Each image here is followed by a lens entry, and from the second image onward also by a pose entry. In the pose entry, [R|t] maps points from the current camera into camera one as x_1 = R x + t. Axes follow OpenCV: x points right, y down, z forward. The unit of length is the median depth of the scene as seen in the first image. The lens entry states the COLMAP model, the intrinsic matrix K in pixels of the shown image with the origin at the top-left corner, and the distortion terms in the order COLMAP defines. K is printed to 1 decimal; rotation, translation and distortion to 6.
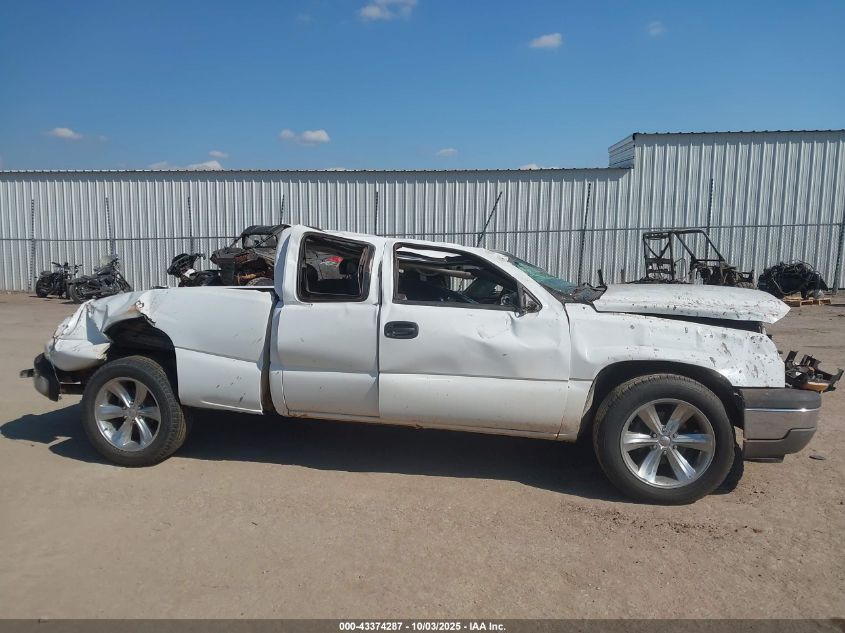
lens RADIAL K [[662.1, 0, 422.5], [0, 662.1, 316.5], [0, 0, 1]] dist [0.063169, -0.087825]
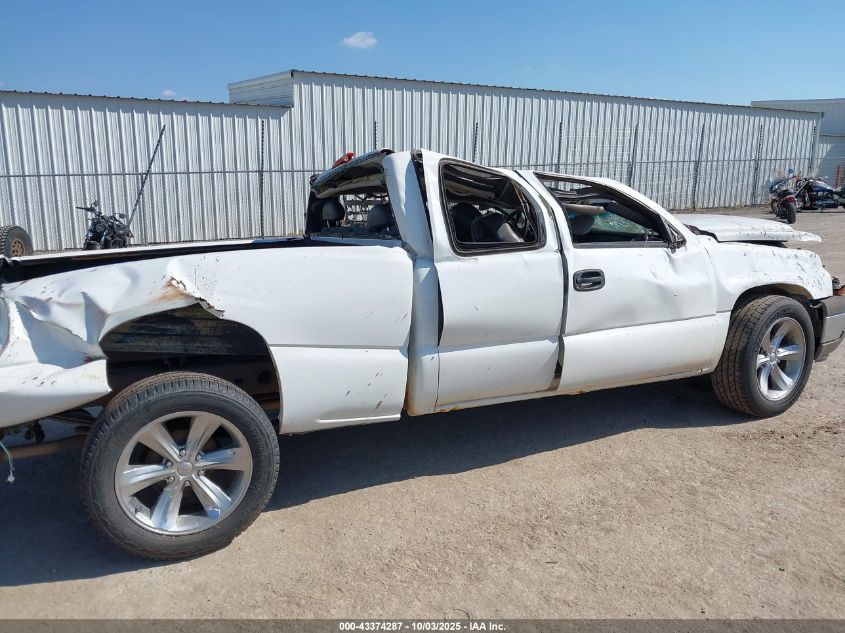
lens RADIAL K [[662.1, 0, 422.5], [0, 662.1, 316.5], [0, 0, 1]] dist [0.063169, -0.087825]
pose [[0.786527, -0.130341, 0.603644, -0.658045], [0.081687, 0.990842, 0.107512, -0.038018], [-0.612129, -0.035251, 0.789972, 0.445991]]
